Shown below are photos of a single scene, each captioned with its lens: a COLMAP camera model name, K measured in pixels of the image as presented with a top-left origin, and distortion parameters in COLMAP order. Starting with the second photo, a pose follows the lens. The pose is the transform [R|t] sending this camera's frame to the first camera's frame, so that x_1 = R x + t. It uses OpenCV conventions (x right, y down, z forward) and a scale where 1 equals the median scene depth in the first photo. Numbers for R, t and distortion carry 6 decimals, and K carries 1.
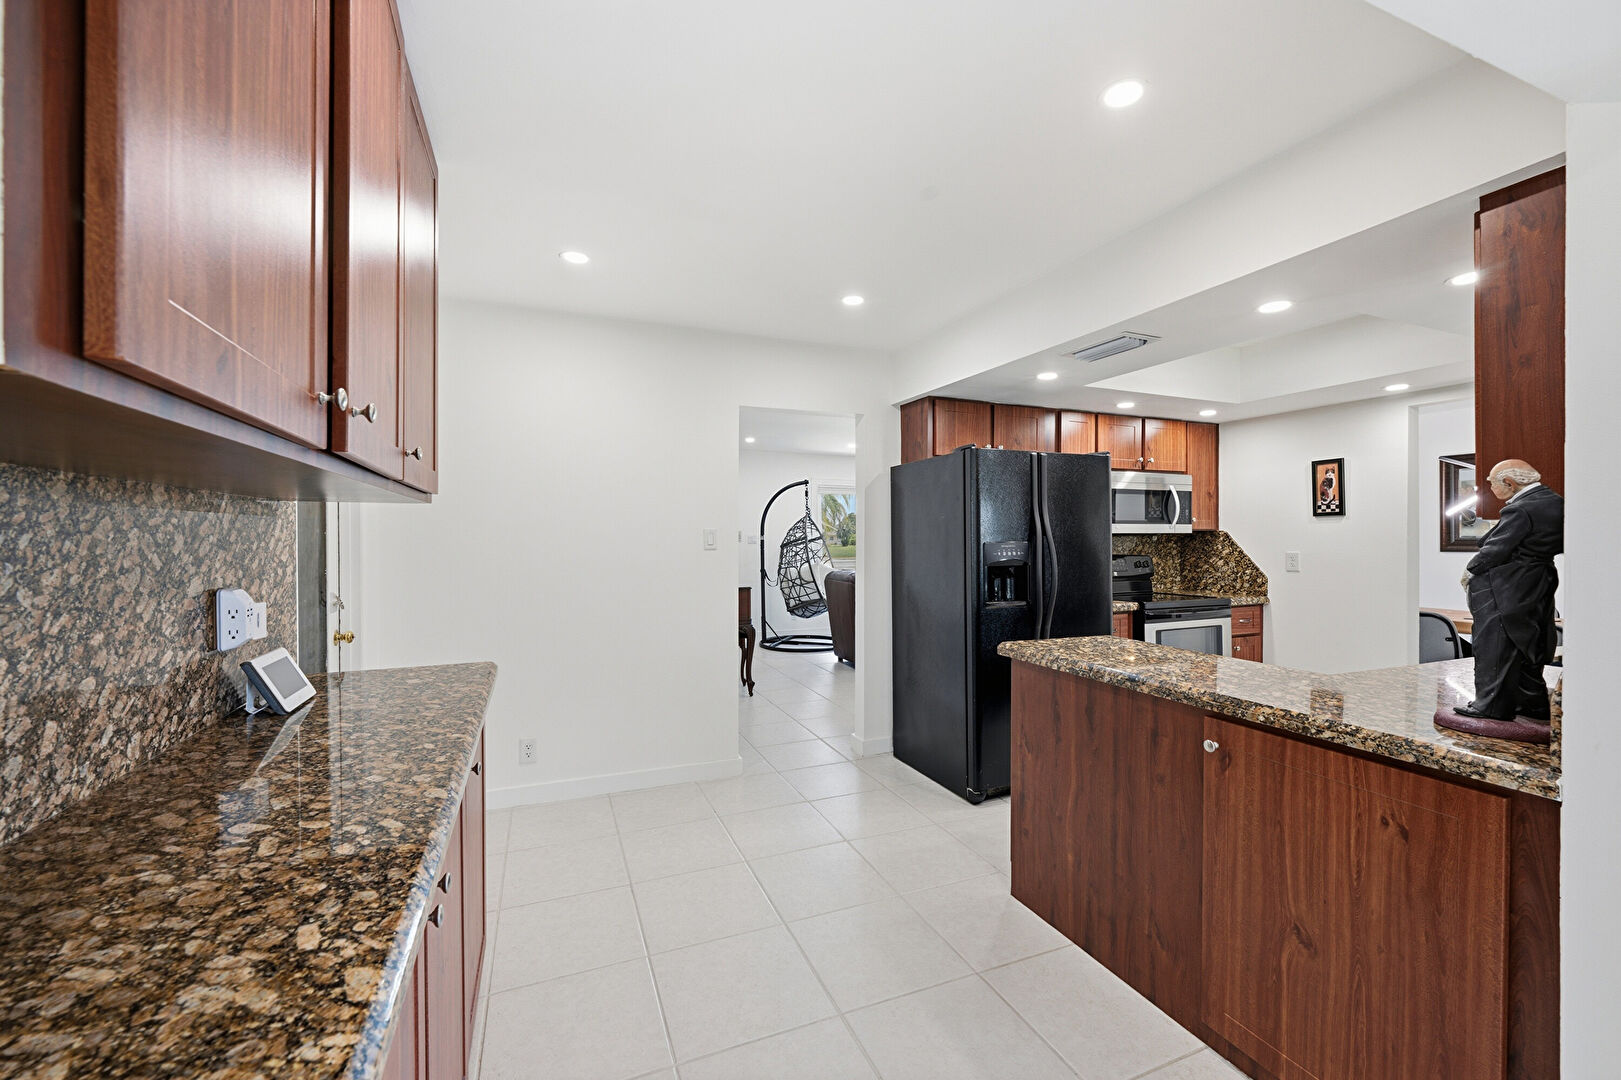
lens RADIAL K [[646.1, 0, 805.8], [0, 646.1, 539.1], [0, 0, 1]] dist [-0.002648, -0.000529]
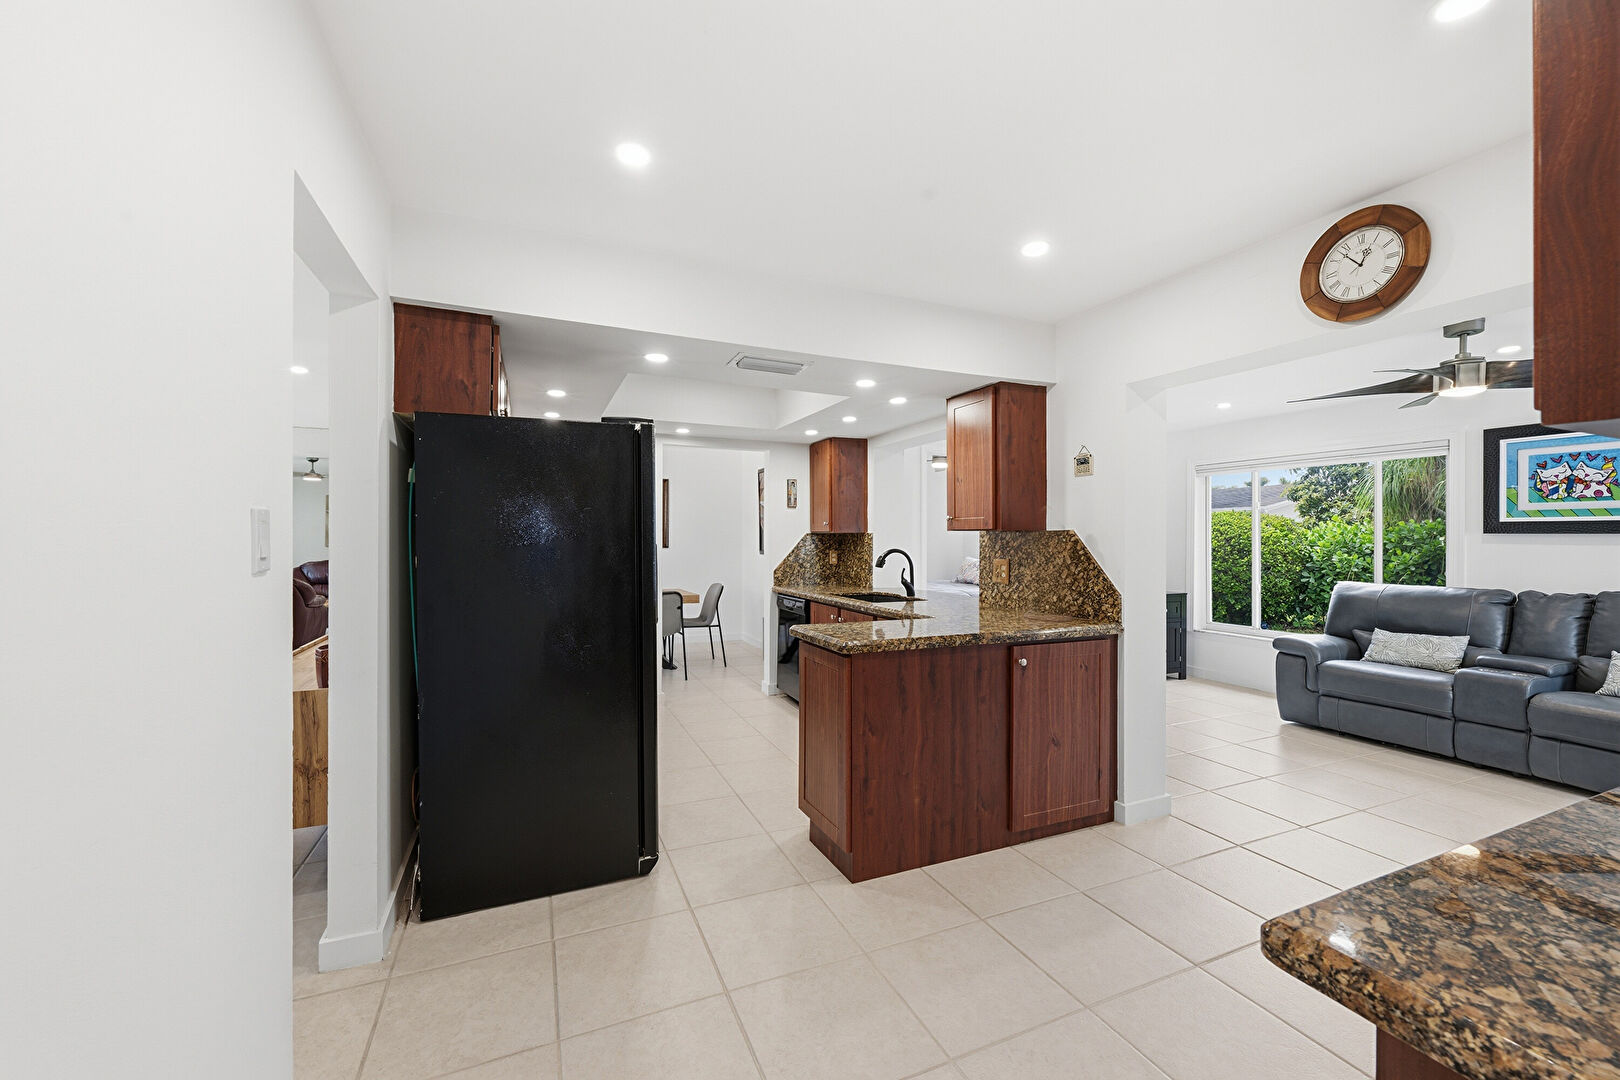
lens RADIAL K [[645.7, 0, 804.2], [0, 645.7, 539.5], [0, 0, 1]] dist [-0.002648, -0.000529]
pose [[-0.026867, -0.000360, 0.999639, -0.626551], [0.001421, 0.999999, 0.000399, -0.000712], [-0.999638, 0.001431, -0.026867, 0.971086]]
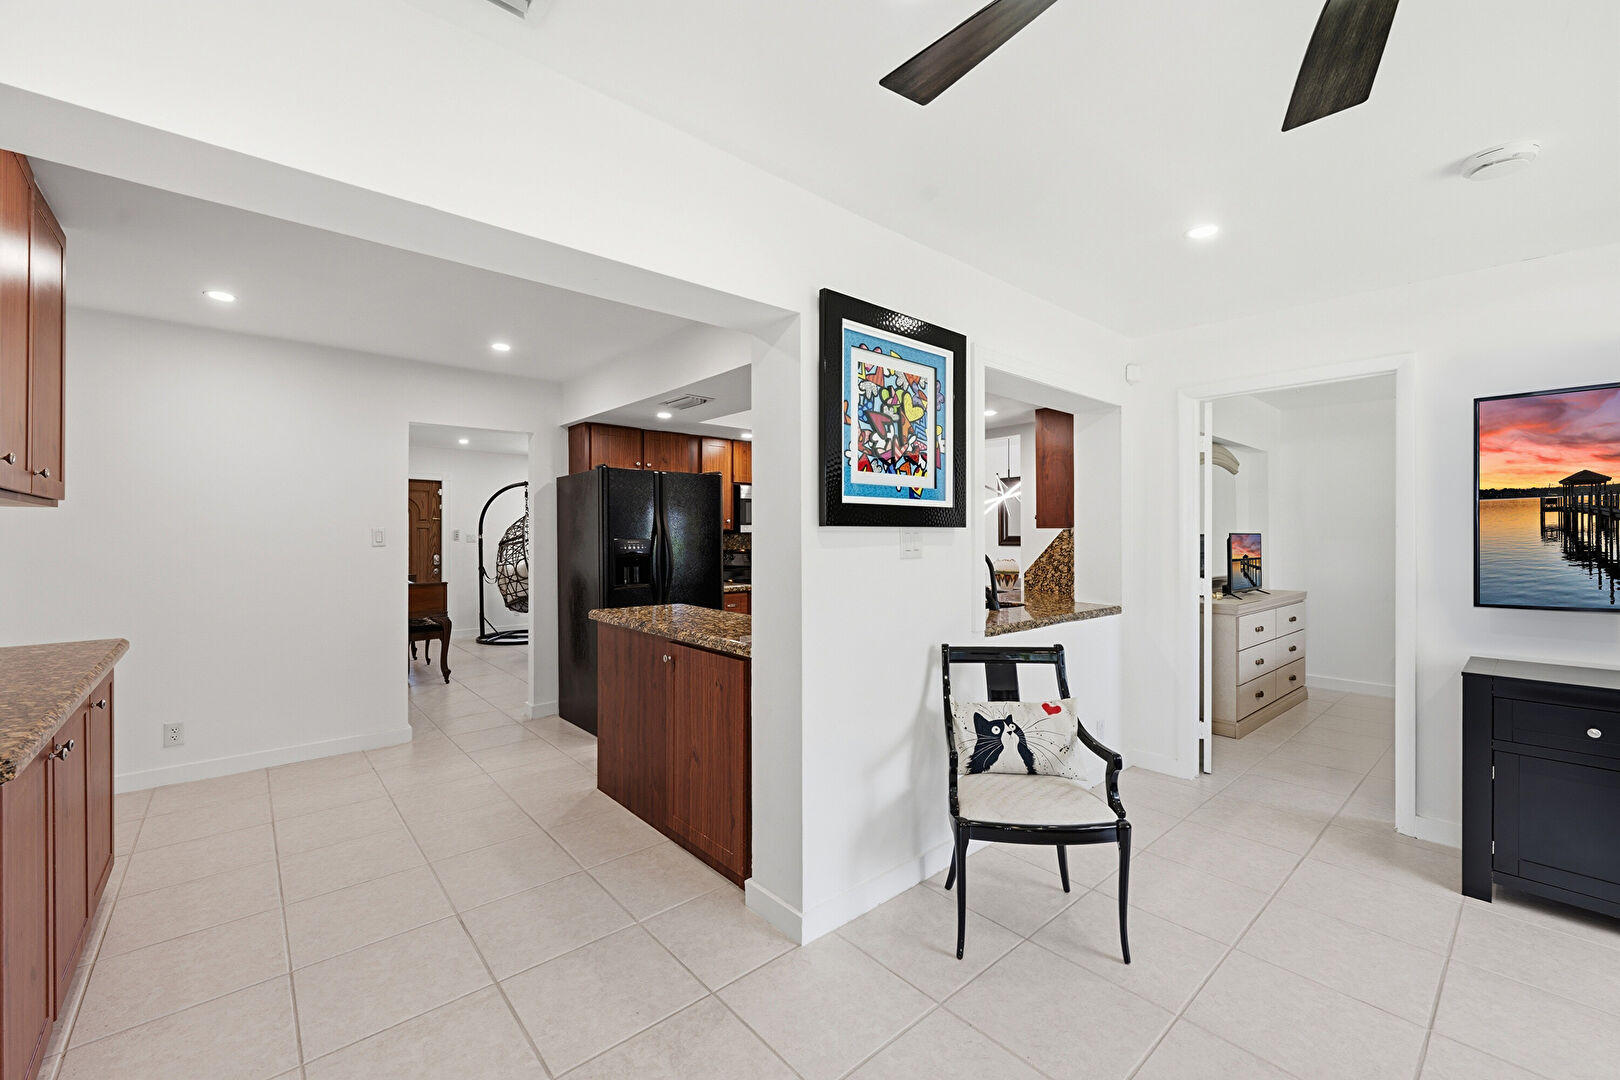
lens RADIAL K [[645.7, 0, 804.6], [0, 645.7, 534.5], [0, 0, 1]] dist [-0.002648, -0.000529]
pose [[0.943739, 0.001415, 0.330688, 0.246632], [0.000597, 0.999982, -0.005983, 0.003704], [-0.330690, 0.005844, 0.943721, -0.431035]]
